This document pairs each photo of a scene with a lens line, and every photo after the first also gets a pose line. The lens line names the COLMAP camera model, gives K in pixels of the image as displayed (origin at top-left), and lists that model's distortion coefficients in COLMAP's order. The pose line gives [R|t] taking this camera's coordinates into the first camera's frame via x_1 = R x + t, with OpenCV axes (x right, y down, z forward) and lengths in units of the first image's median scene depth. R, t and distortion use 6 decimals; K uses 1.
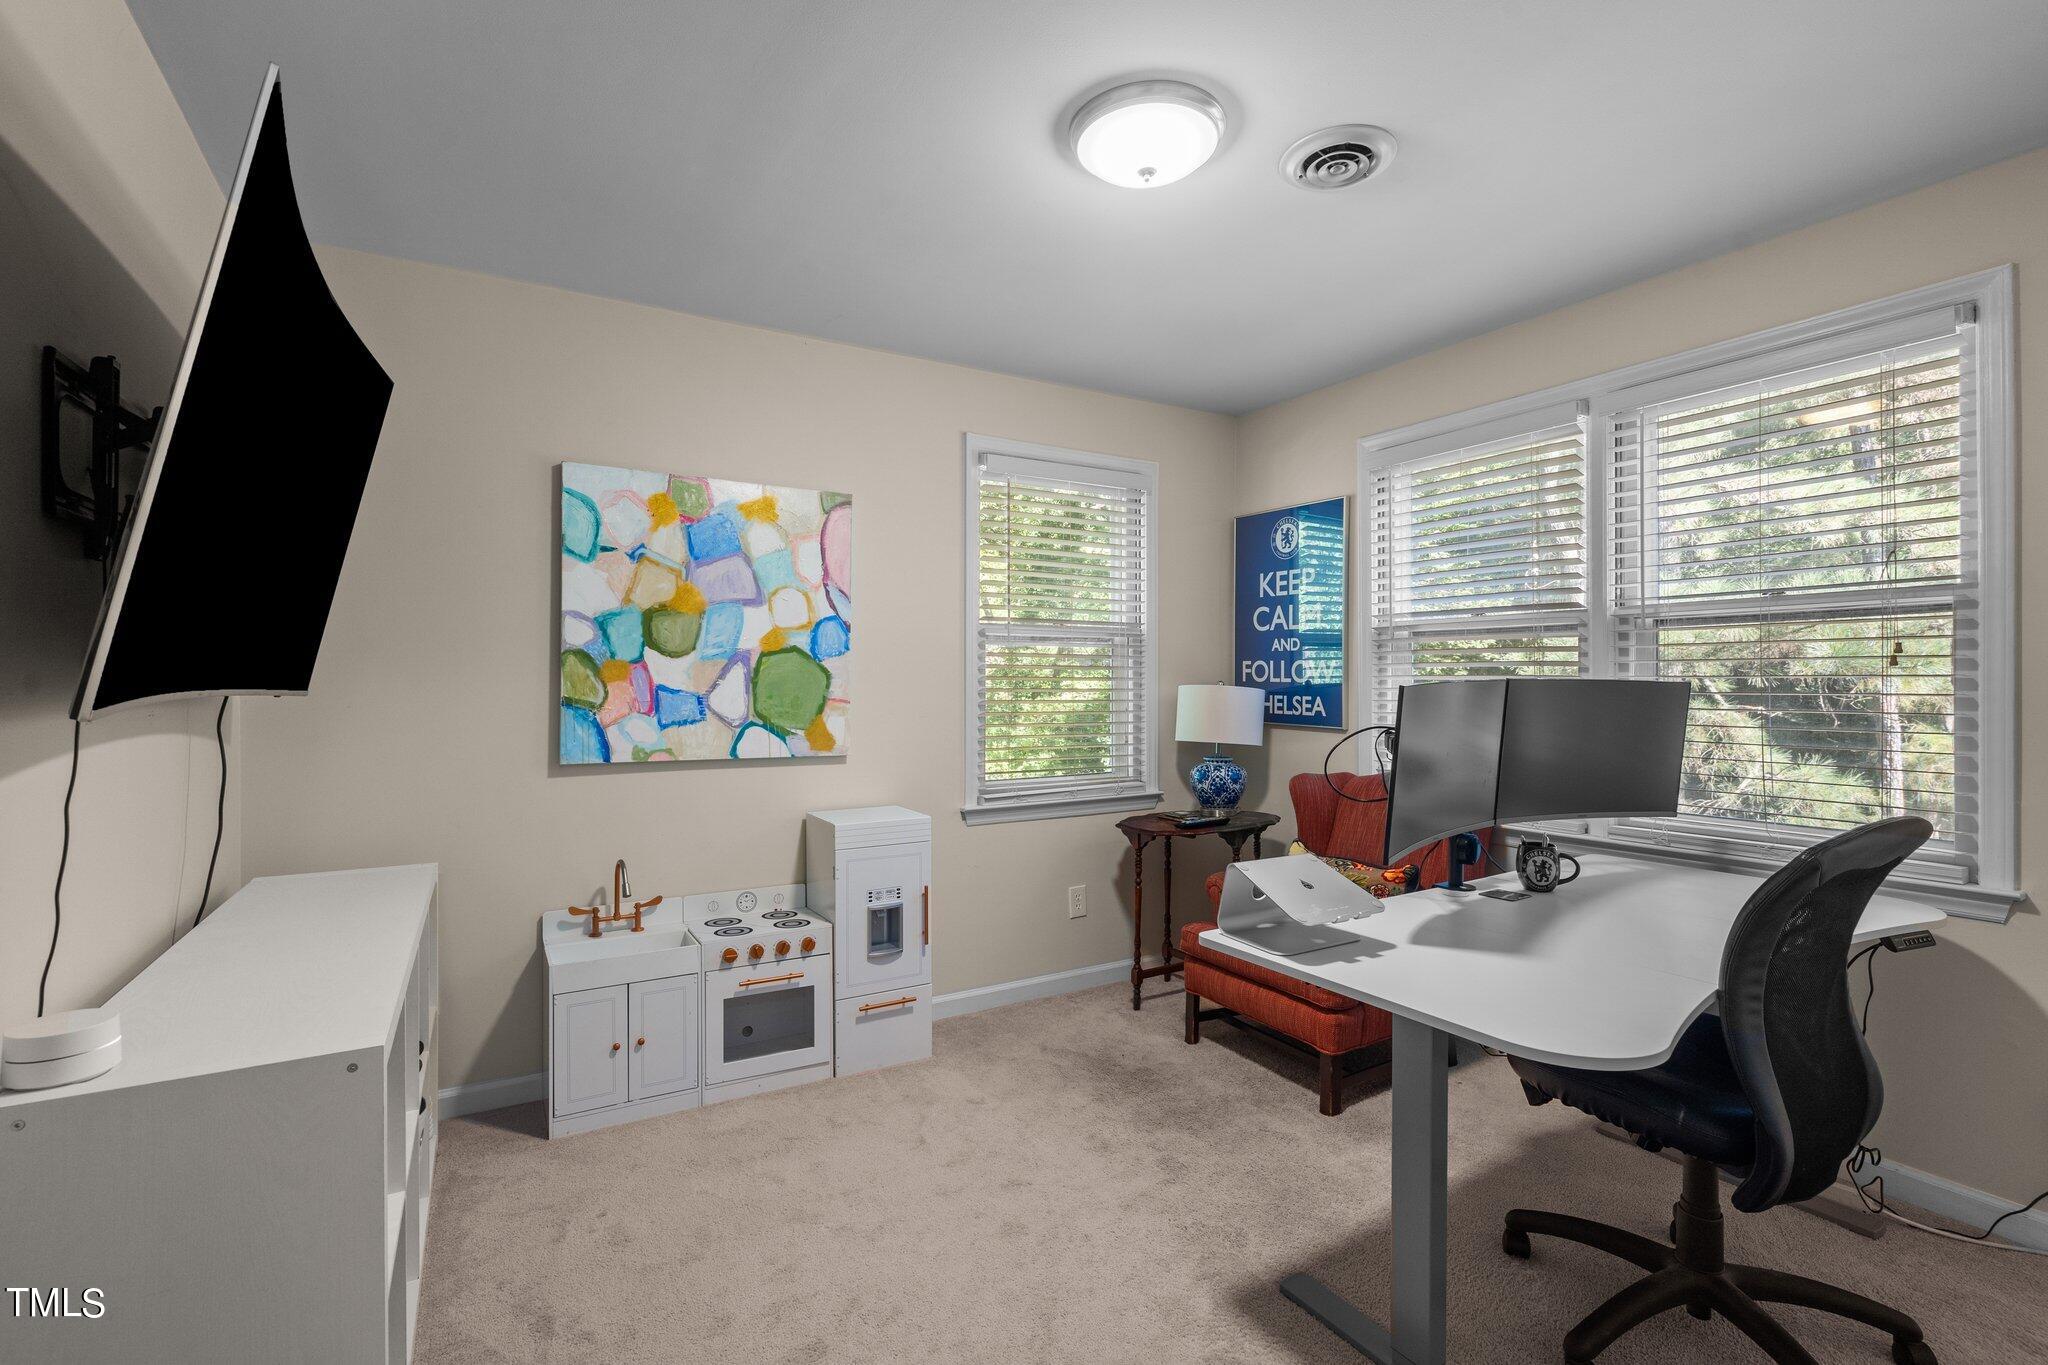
lens RADIAL K [[942.0, 0, 1040.5], [0, 942.0, 680.0], [0, 0, 1]] dist [-0.002498, 0.000913]
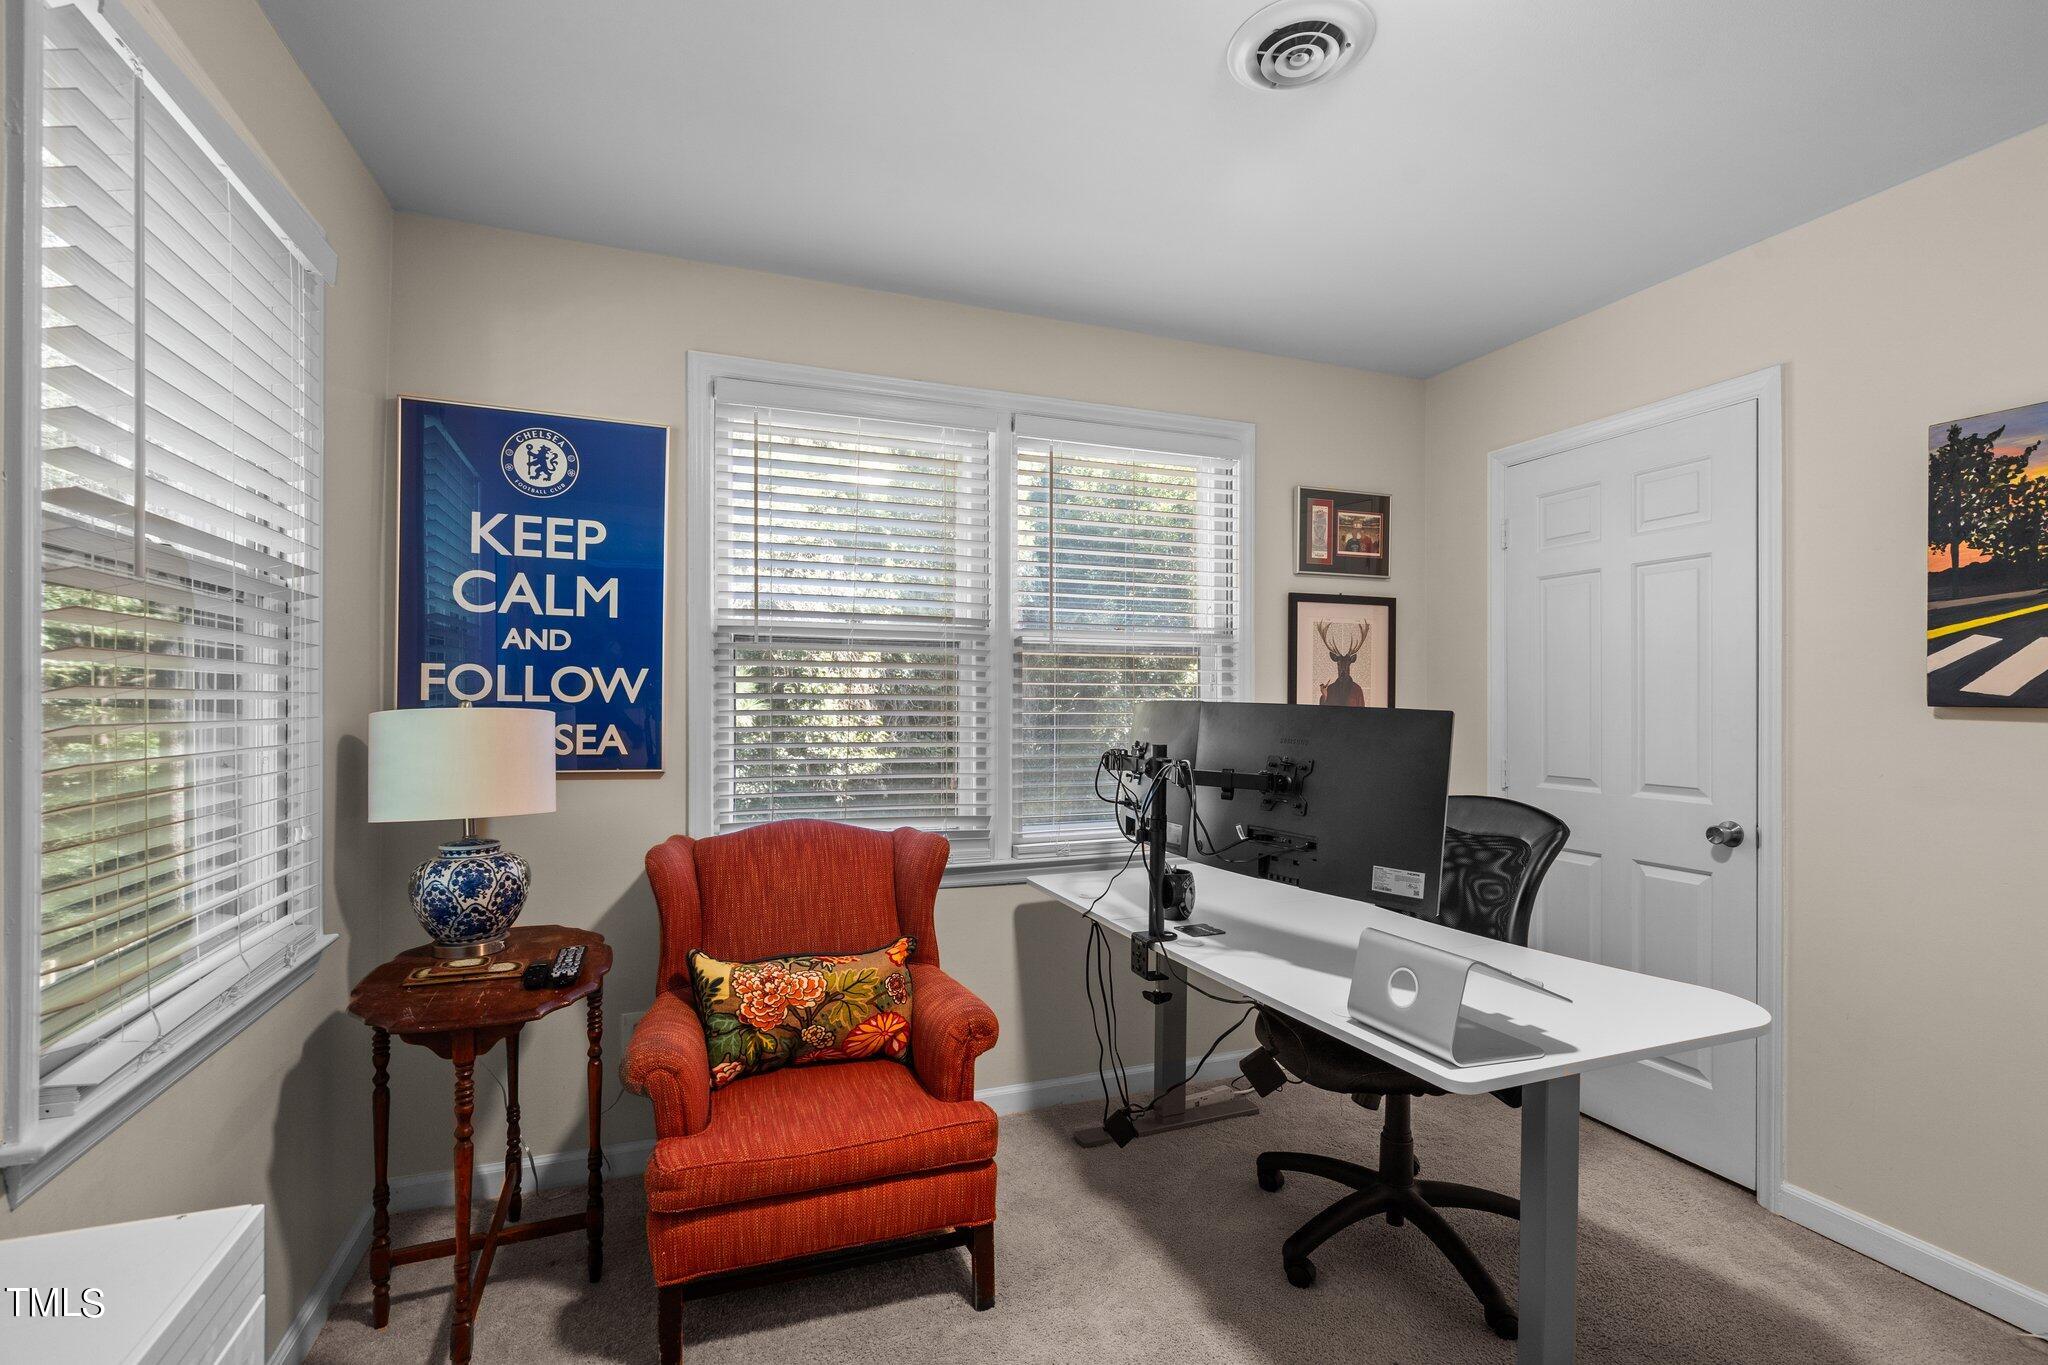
lens RADIAL K [[942.0, 0, 1032.3], [0, 942.0, 693.8], [0, 0, 1]] dist [-0.002498, 0.000913]
pose [[0.177830, 0.000728, 0.984061, -0.274580], [-0.007071, 0.999975, 0.000538, -0.005347], [-0.984036, -0.007054, 0.177831, 0.580159]]
